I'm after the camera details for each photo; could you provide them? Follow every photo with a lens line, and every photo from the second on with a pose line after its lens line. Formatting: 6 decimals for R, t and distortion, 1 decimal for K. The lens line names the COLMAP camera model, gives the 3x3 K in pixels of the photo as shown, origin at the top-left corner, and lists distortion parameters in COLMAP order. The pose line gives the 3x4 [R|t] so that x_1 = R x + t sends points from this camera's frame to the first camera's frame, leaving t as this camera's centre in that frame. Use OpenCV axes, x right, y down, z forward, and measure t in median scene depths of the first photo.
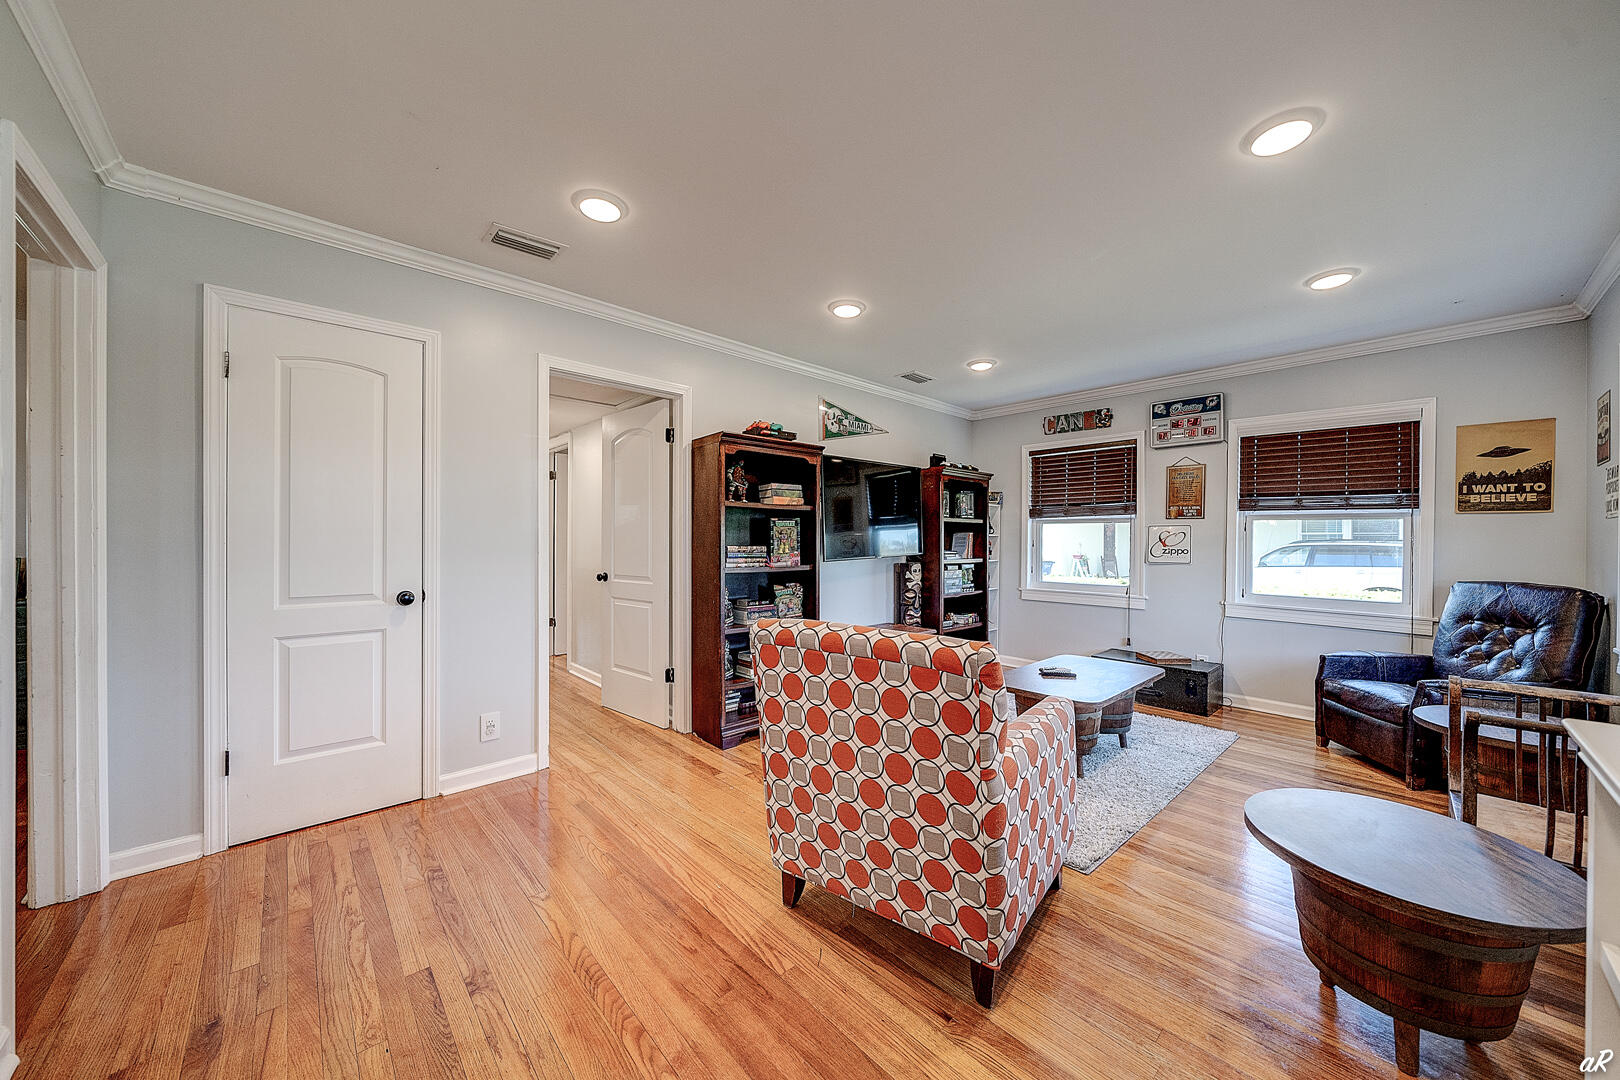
lens RADIAL K [[567.1, 0, 803.7], [0, 567.1, 540.2], [0, 0, 1]] dist [-0.003352, -0.000119]
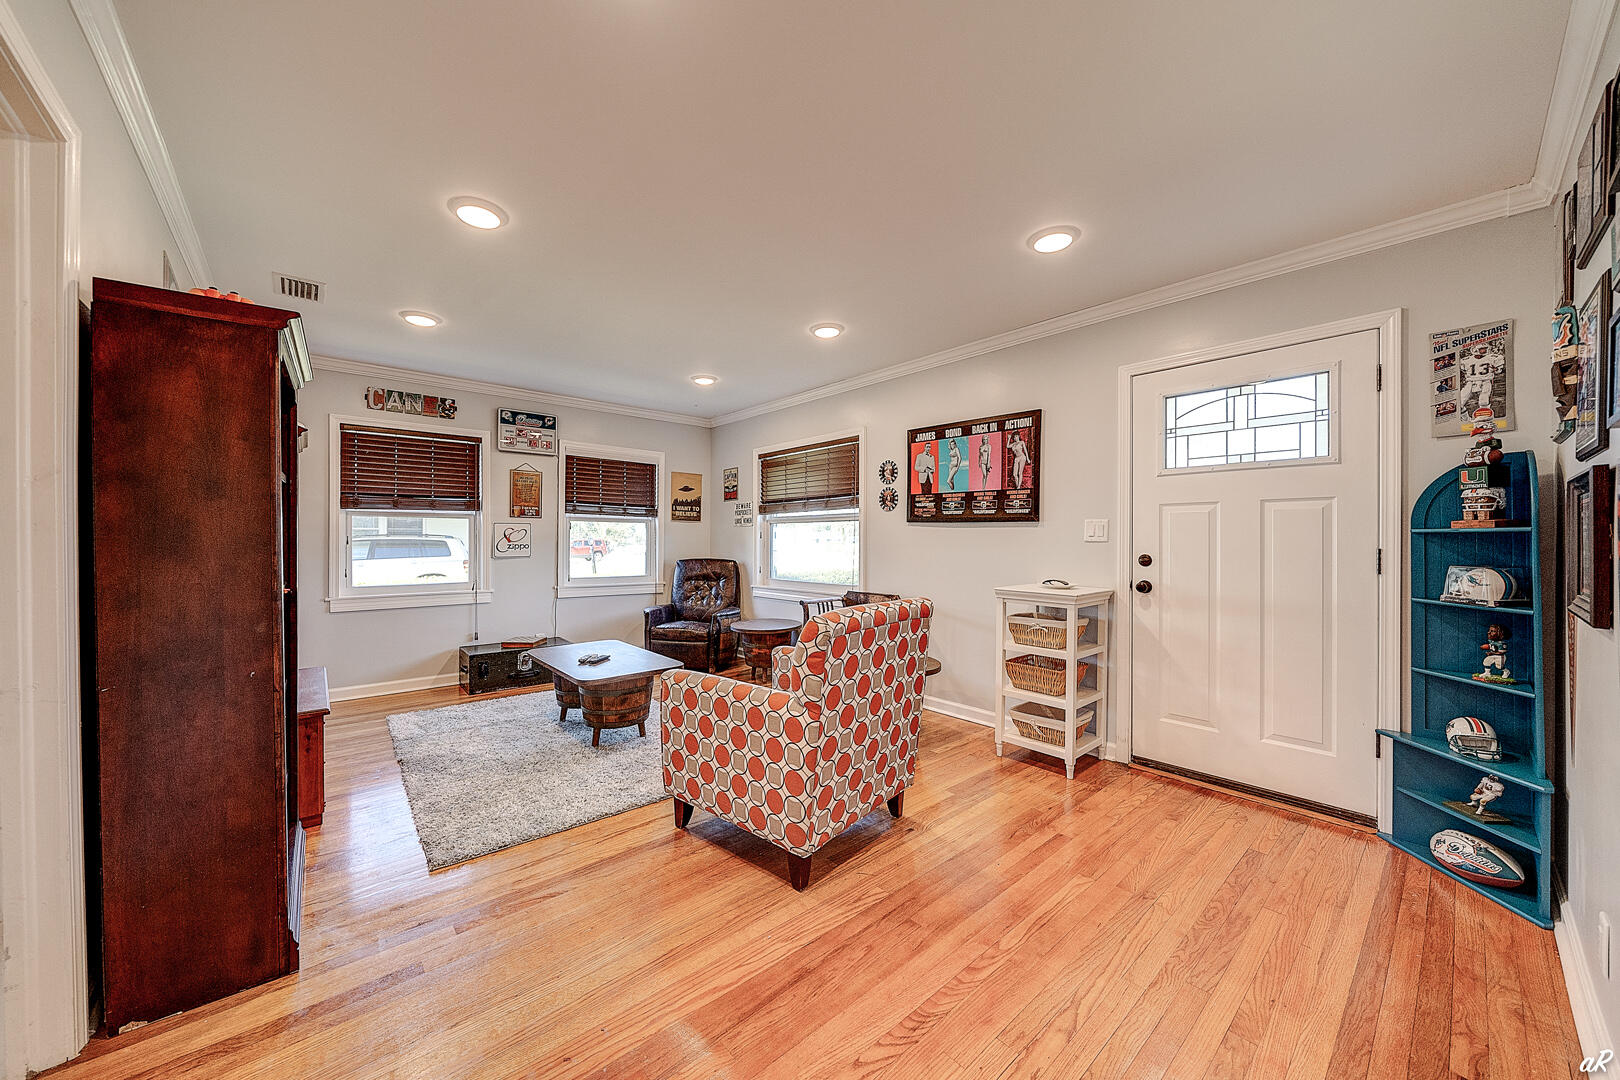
lens RADIAL K [[567.1, 0, 803.7], [0, 567.1, 540.2], [0, 0, 1]] dist [-0.003352, -0.000119]
pose [[0.028767, -0.008013, 0.999554, -0.475830], [-0.002395, 0.999964, 0.008085, -0.003000], [-0.999583, -0.002626, 0.028747, 0.432530]]
